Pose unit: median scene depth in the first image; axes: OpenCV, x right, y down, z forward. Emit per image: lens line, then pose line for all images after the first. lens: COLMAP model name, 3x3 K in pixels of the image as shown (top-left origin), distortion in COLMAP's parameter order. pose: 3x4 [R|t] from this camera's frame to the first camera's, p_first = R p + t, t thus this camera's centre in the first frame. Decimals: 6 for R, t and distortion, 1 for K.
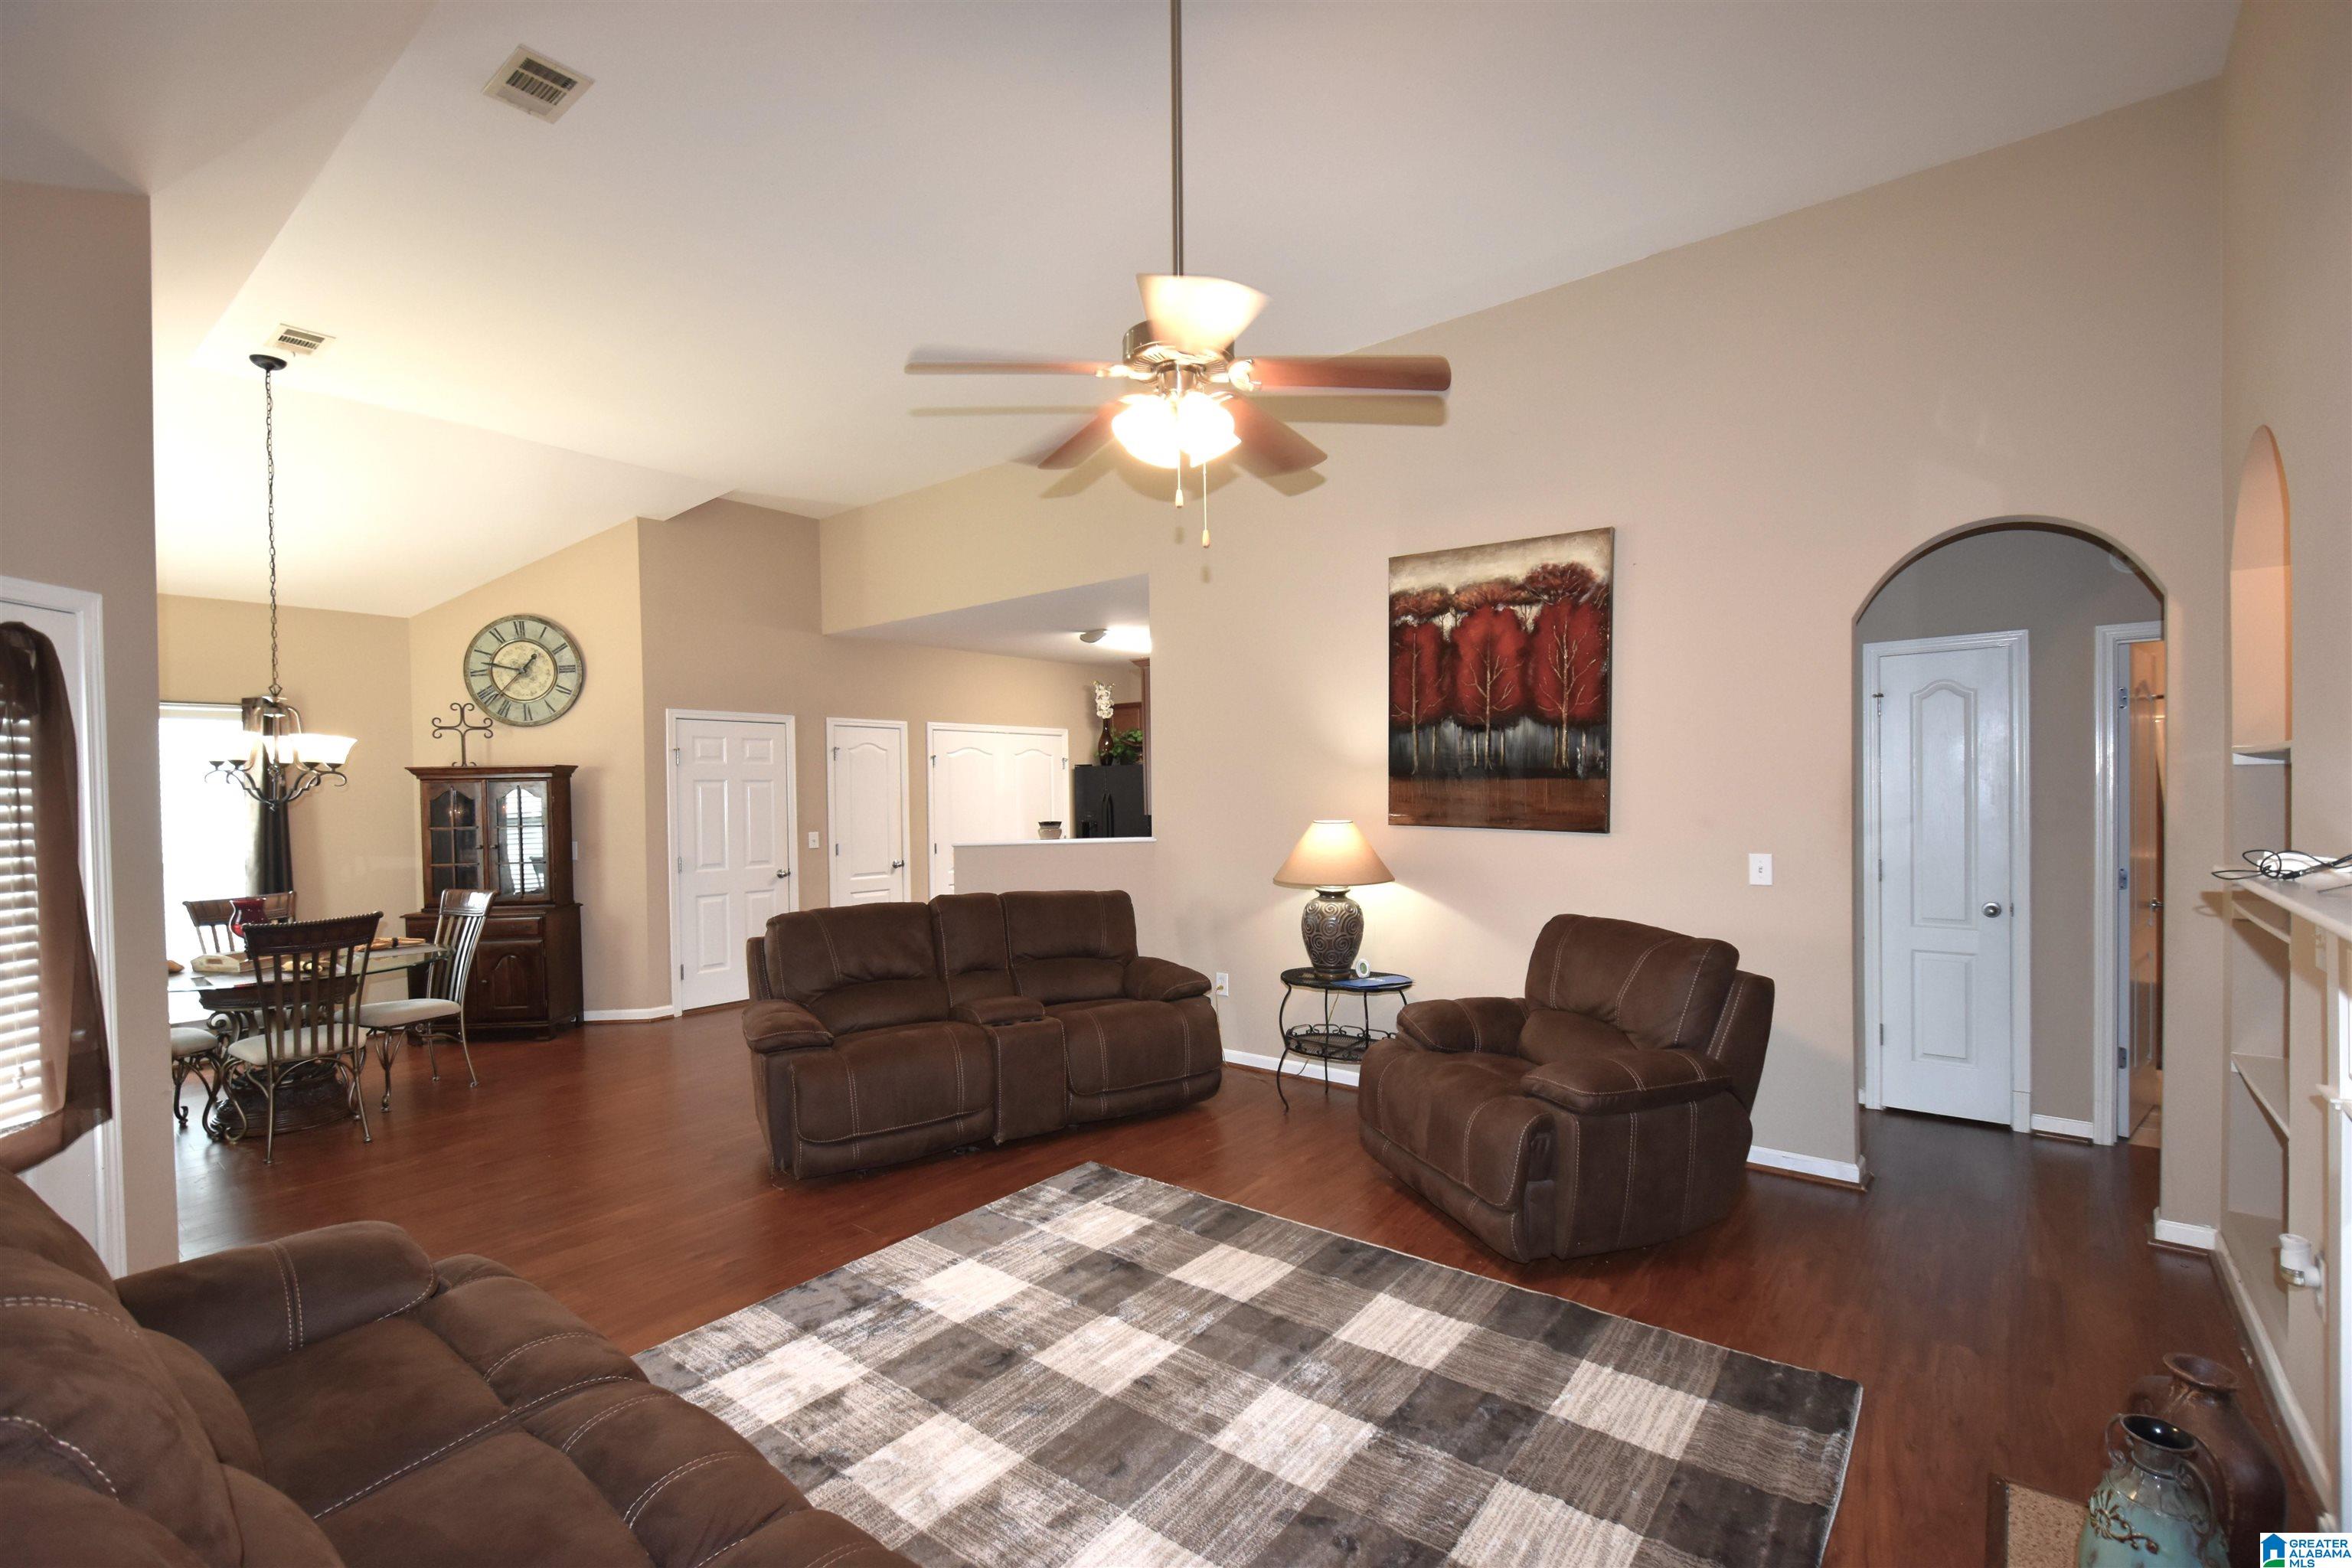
lens RADIAL K [[1033.3, 0, 1189.4], [0, 1033.3, 803.7], [0, 0, 1]] dist [0.012174, -0.010719]
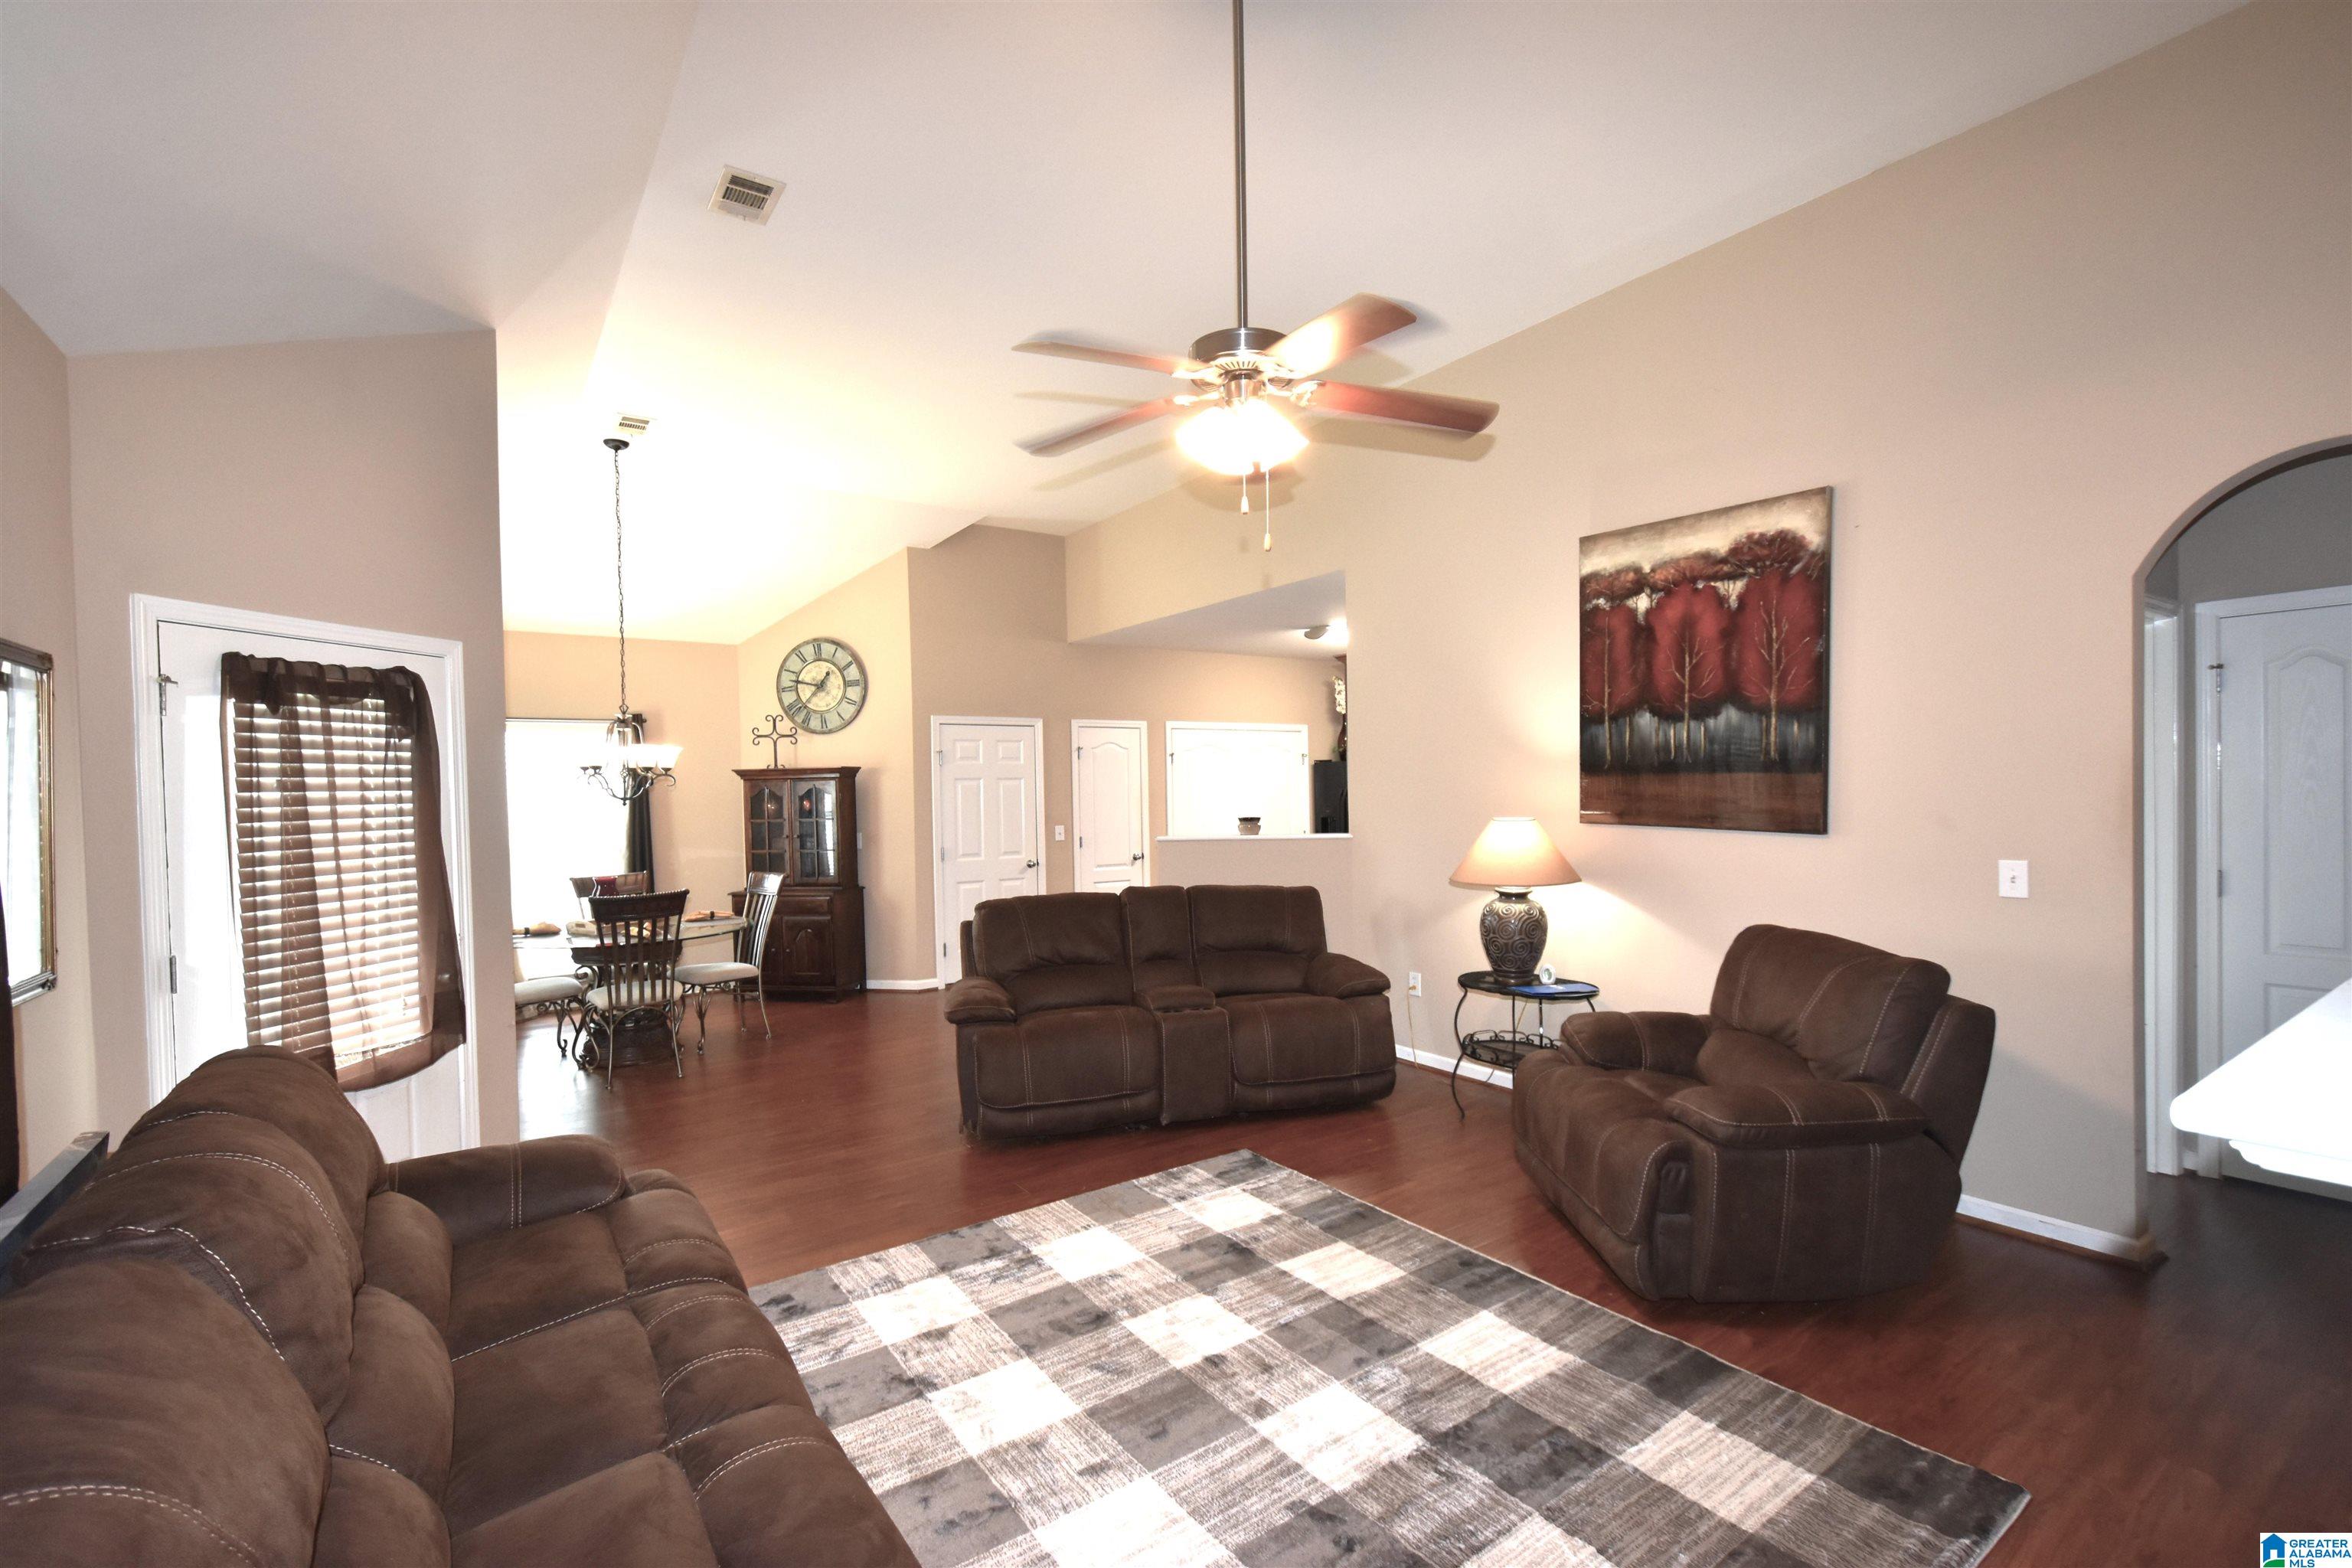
lens RADIAL K [[1033.3, 0, 1189.4], [0, 1033.3, 803.7], [0, 0, 1]] dist [0.012174, -0.010719]
pose [[0.958834, 0.000704, -0.283968, 0.125160], [0.000964, 0.999983, 0.005732, -0.002825], [0.283967, -0.005770, 0.958817, 0.000849]]
